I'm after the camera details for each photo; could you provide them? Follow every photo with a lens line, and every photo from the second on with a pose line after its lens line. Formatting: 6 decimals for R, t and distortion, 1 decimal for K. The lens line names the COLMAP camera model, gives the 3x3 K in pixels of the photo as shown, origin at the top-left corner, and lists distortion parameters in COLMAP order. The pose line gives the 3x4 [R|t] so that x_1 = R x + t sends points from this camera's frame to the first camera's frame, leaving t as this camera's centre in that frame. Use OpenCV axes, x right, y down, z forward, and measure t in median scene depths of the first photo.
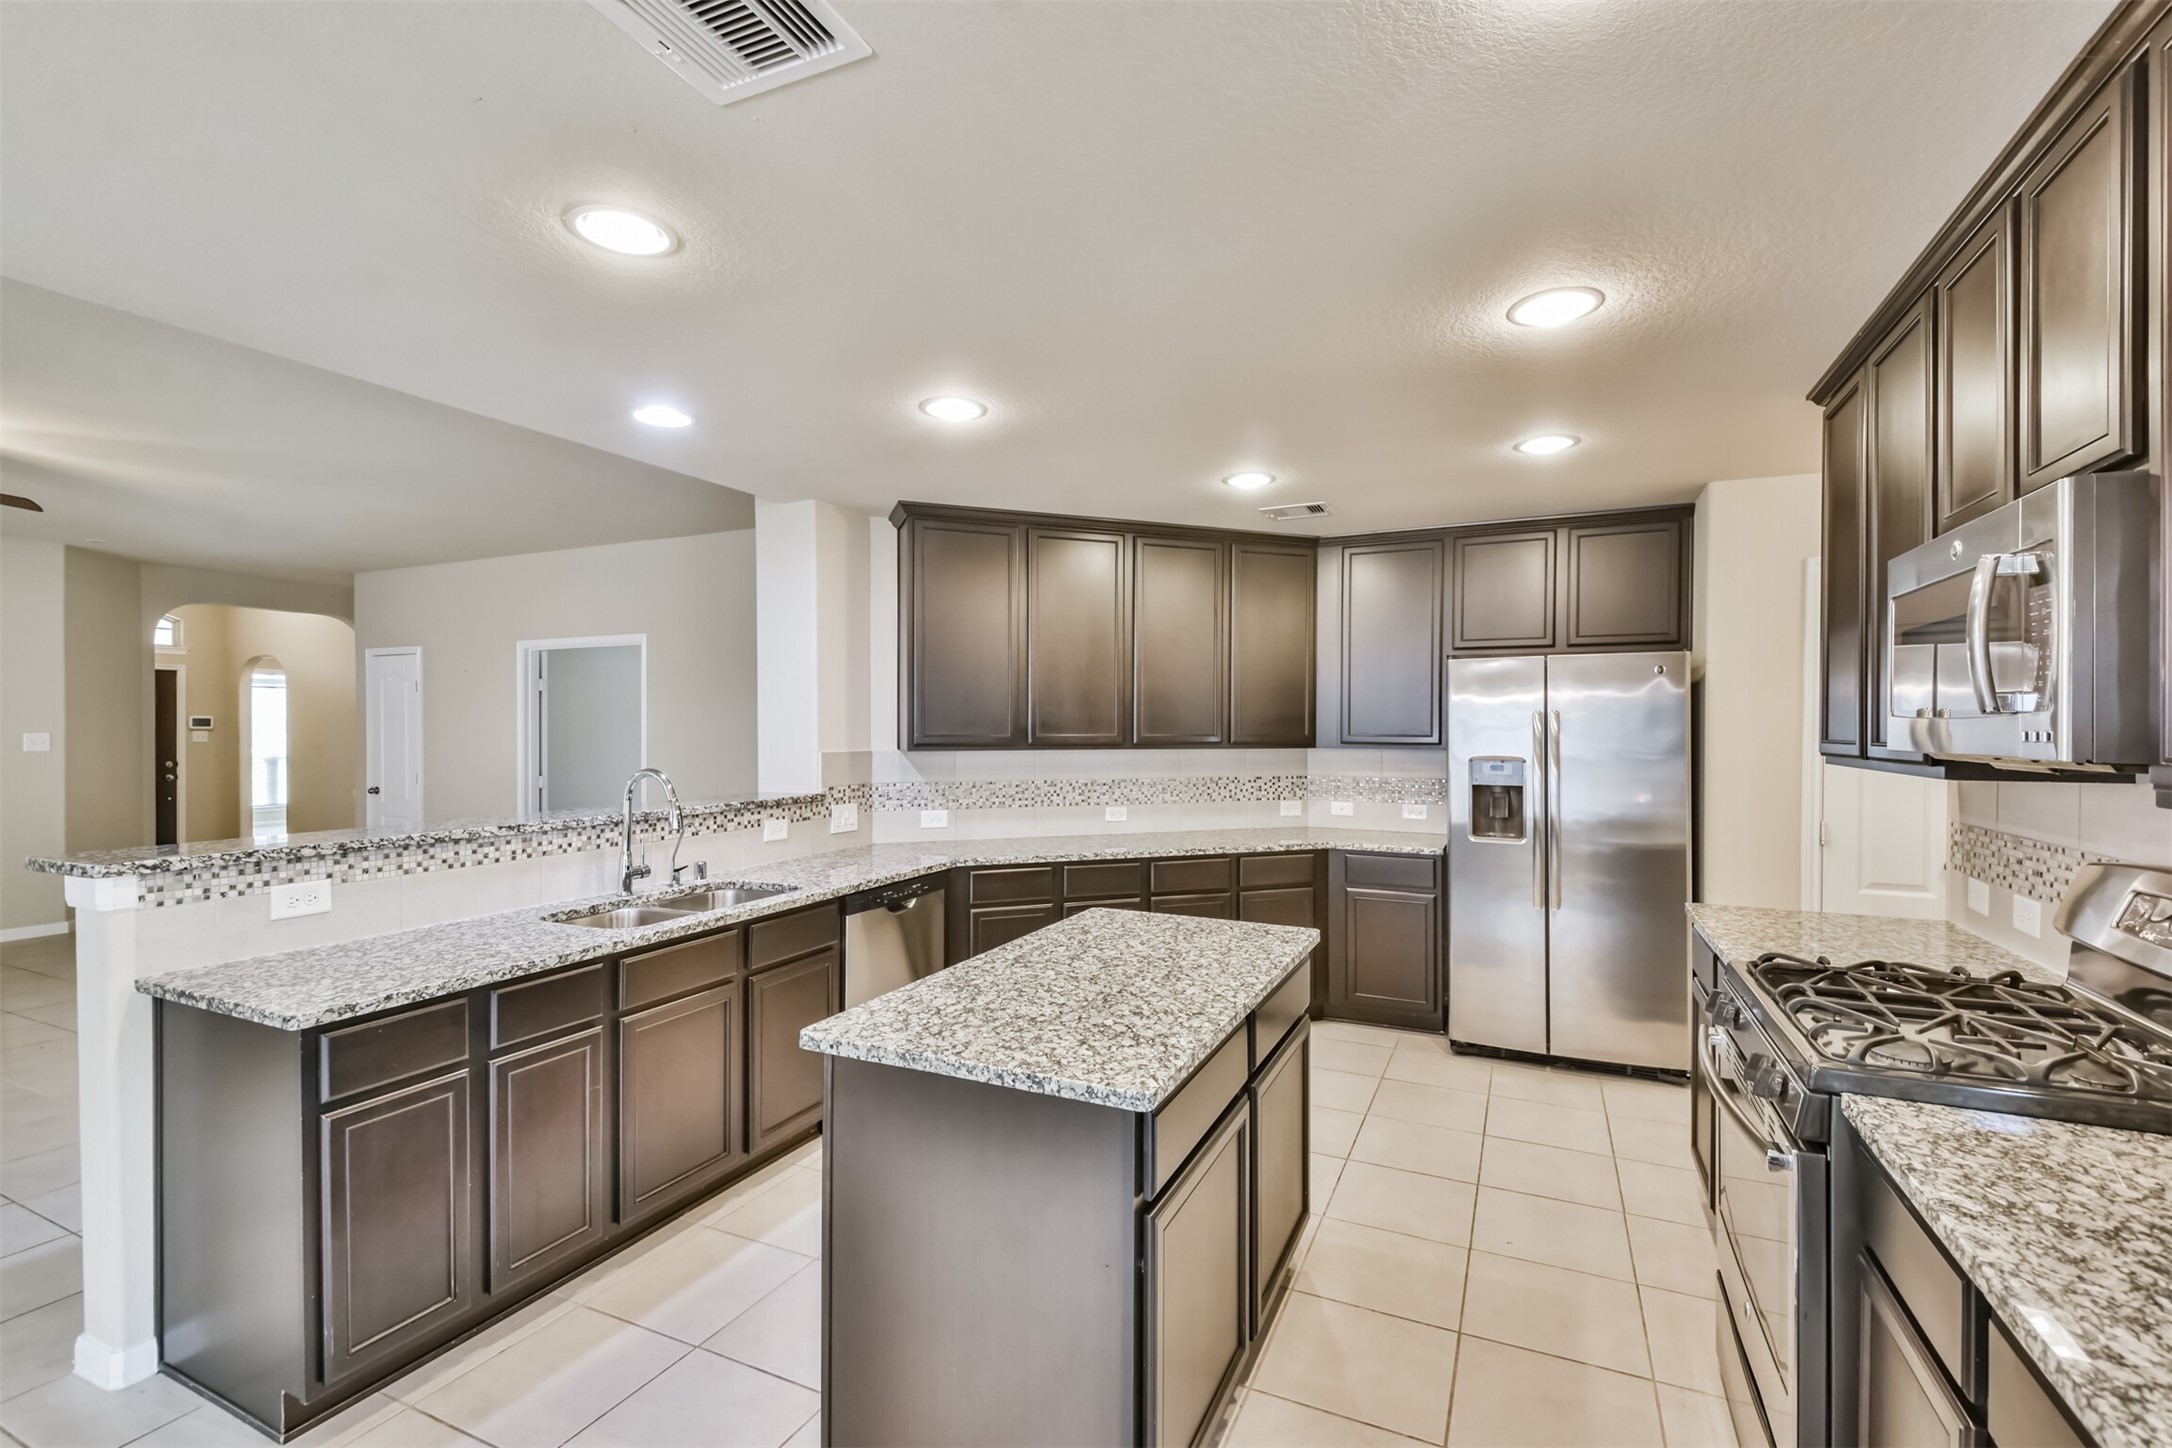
lens RADIAL K [[940.8, 0, 1093.9], [0, 940.8, 732.3], [0, 0, 1]] dist [0.049541, -0.034391]
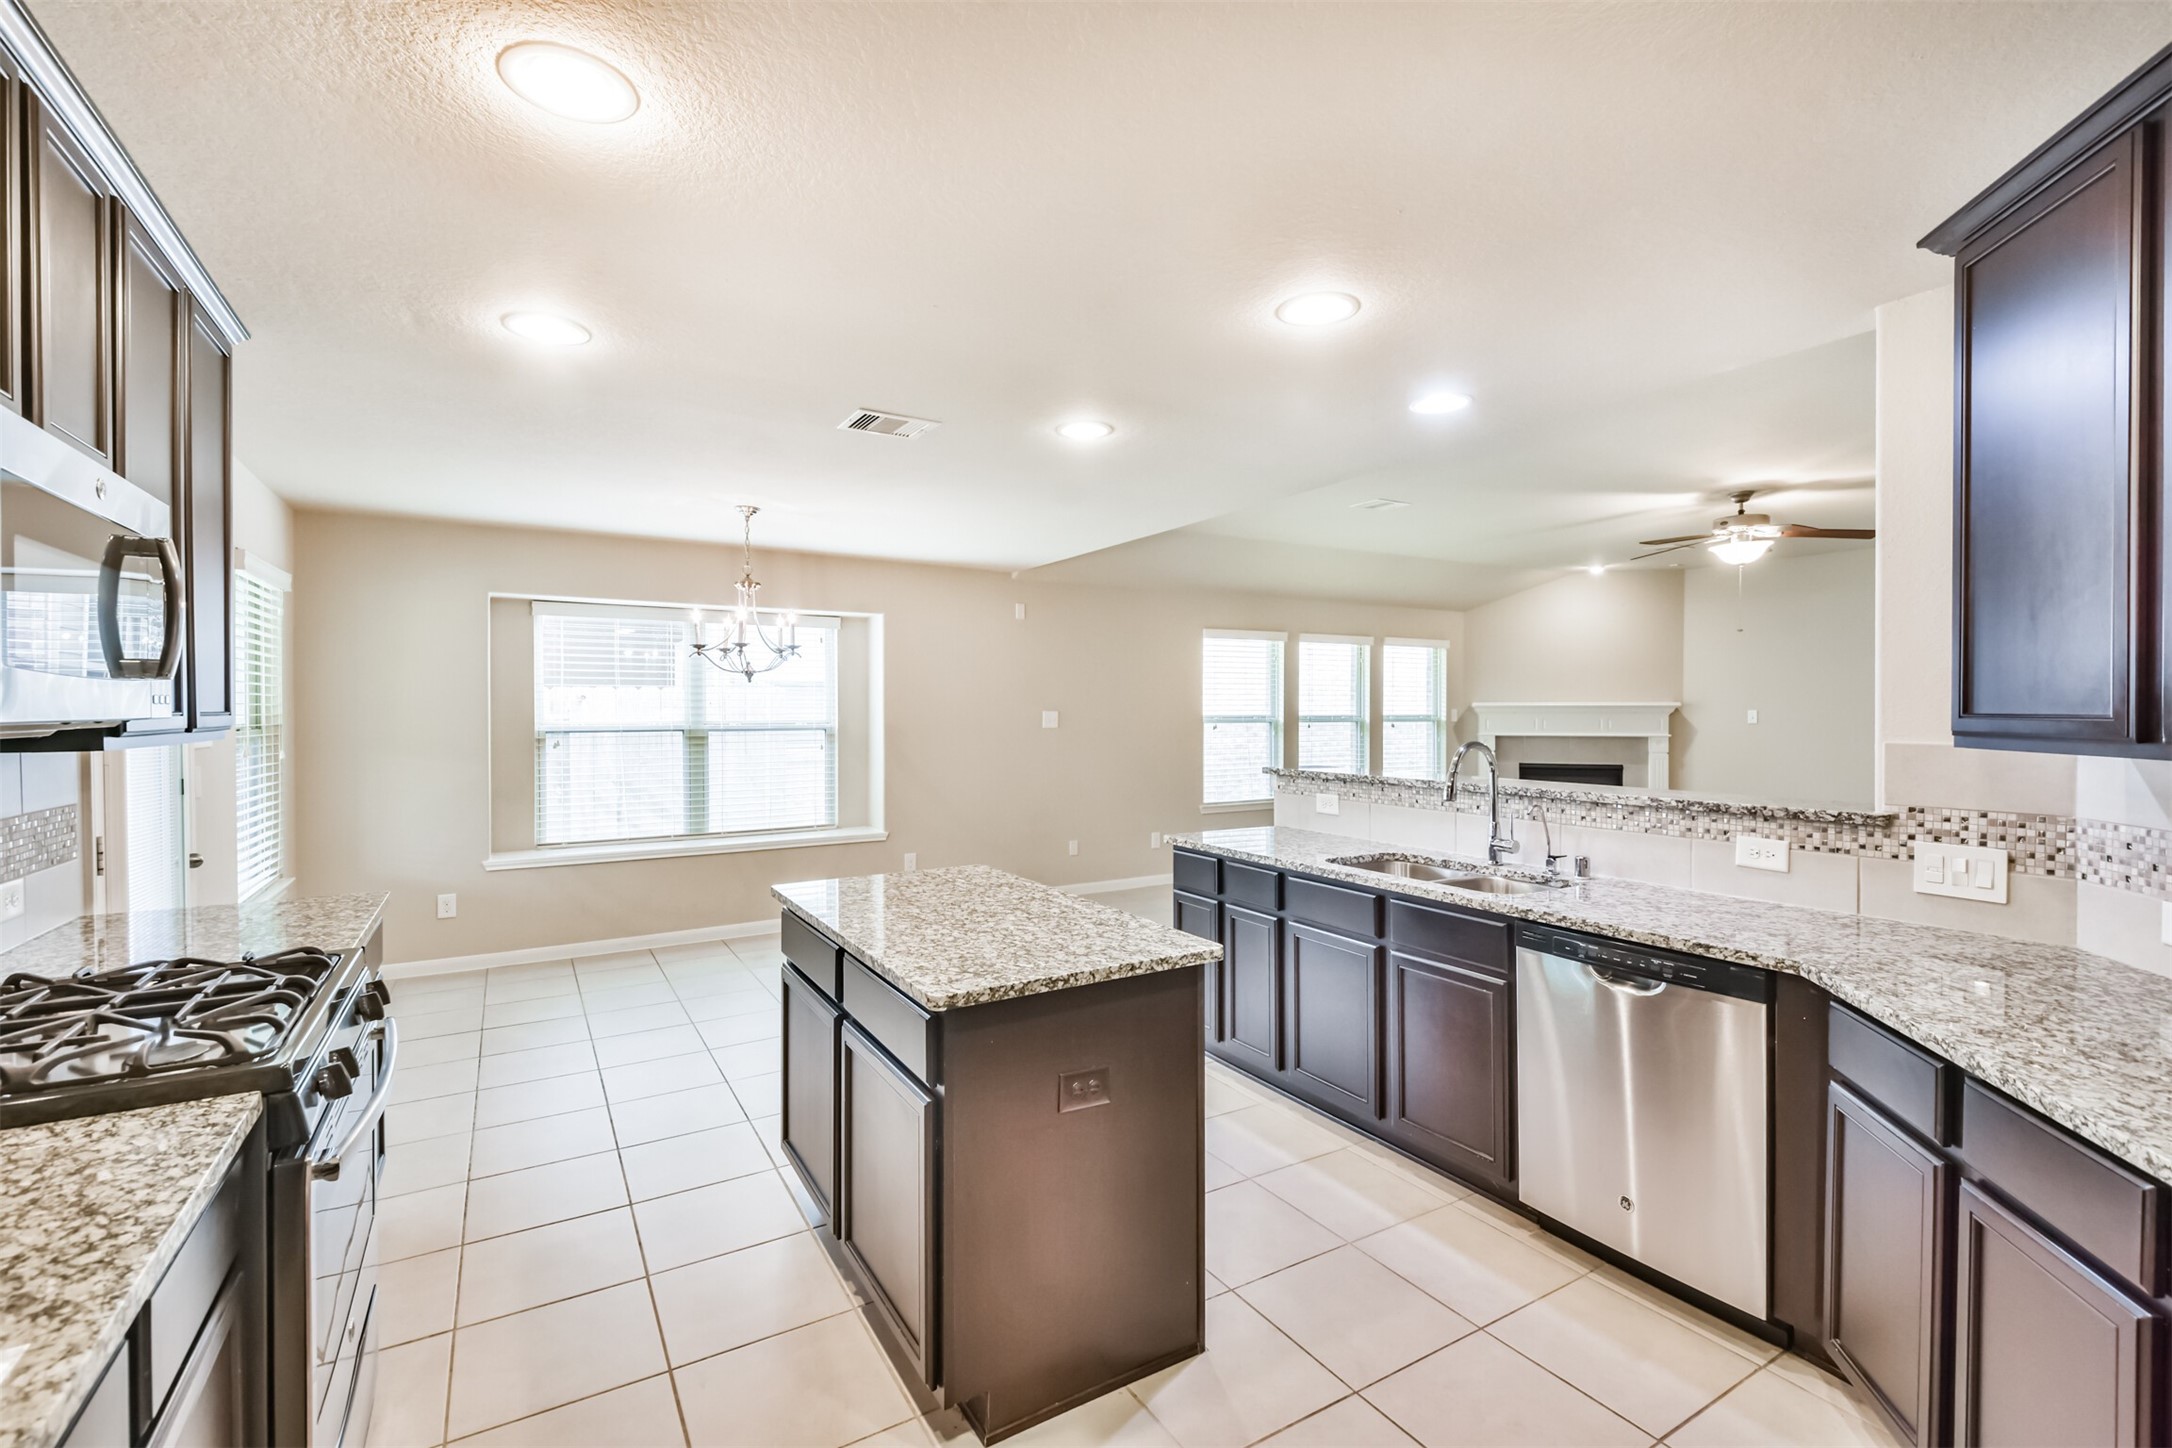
lens RADIAL K [[952.7, 0, 1088.0], [0, 952.7, 715.6], [0, 0, 1]] dist [0.044341, -0.034368]
pose [[-0.556954, 0.006427, -0.830519, 0.496815], [-0.006276, 0.999909, 0.011946, 0.000709], [0.830520, 0.011866, -0.556863, 0.982679]]
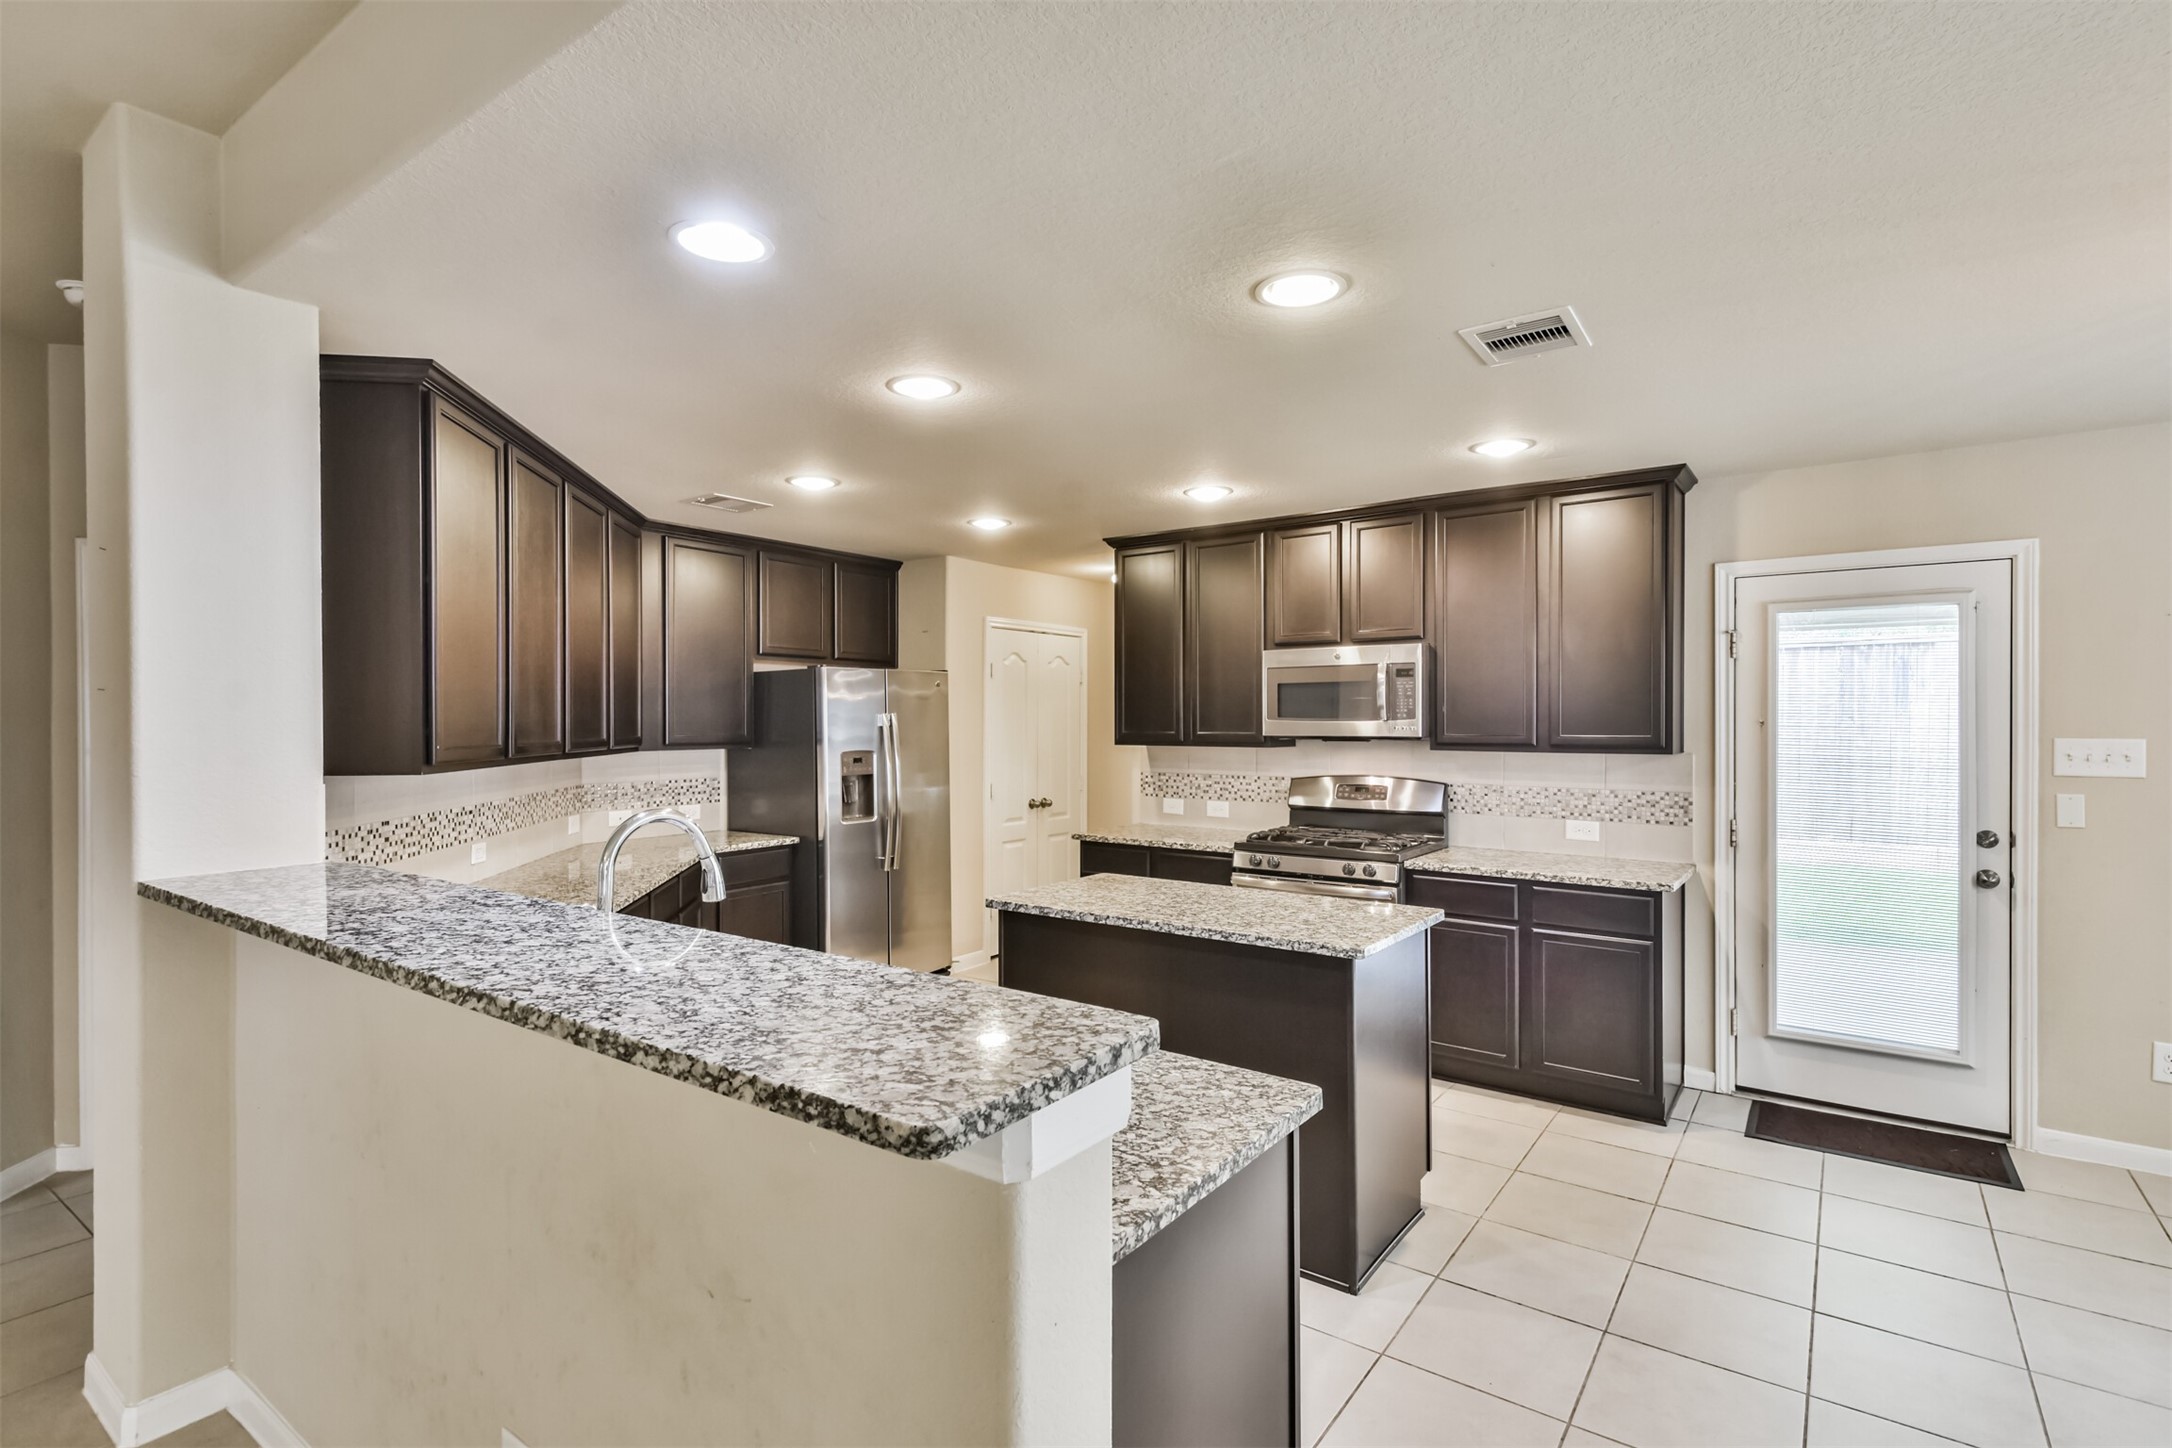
lens RADIAL K [[1031.6, 0, 1086.0], [0, 1031.6, 724.0], [0, 0, 1]] dist [0.067018, -0.049293]
pose [[0.193780, -0.007980, 0.981013, -0.844601], [0.010802, 0.999924, 0.006000, -0.013707], [-0.980986, 0.009434, 0.193851, 0.489225]]
